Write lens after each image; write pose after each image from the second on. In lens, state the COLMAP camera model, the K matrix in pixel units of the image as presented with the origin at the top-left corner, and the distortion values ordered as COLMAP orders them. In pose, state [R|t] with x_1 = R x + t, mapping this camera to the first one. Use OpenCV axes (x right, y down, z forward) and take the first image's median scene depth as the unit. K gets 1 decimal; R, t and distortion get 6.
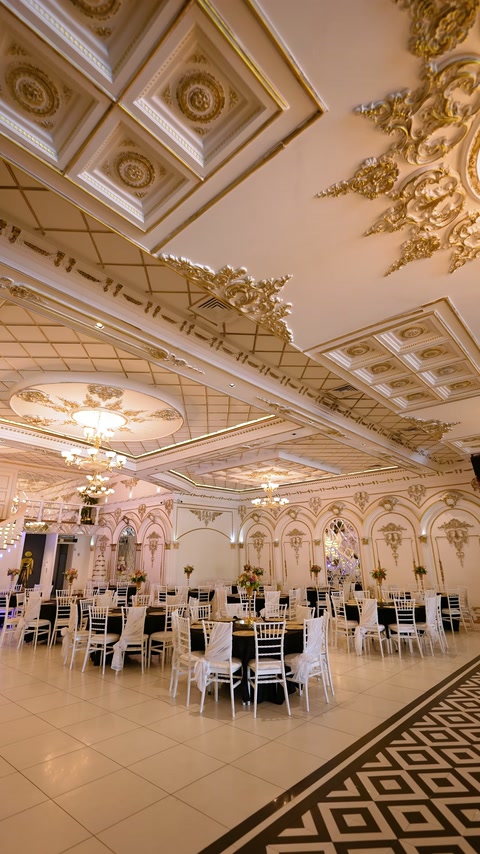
lens RADIAL K [[394.6, 0, 238.9], [0, 394.6, 425.0], [0, 0, 1]] dist [-0.003513, -0.000141]
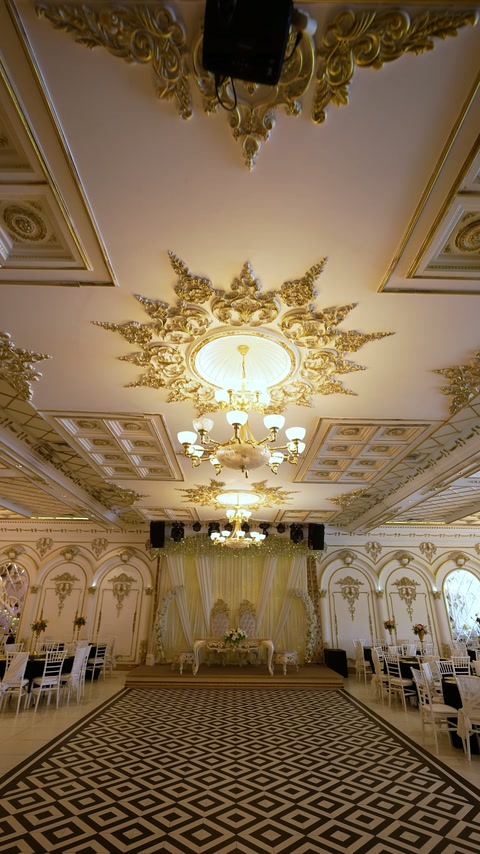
lens RADIAL K [[394.6, 0, 238.9], [0, 394.6, 425.0], [0, 0, 1]] dist [-0.003513, -0.000141]
pose [[0.728368, 0.300660, 0.615698, -0.056233], [-0.235536, 0.953691, -0.187073, -0.051559], [-0.643431, -0.008761, 0.765454, -0.113172]]
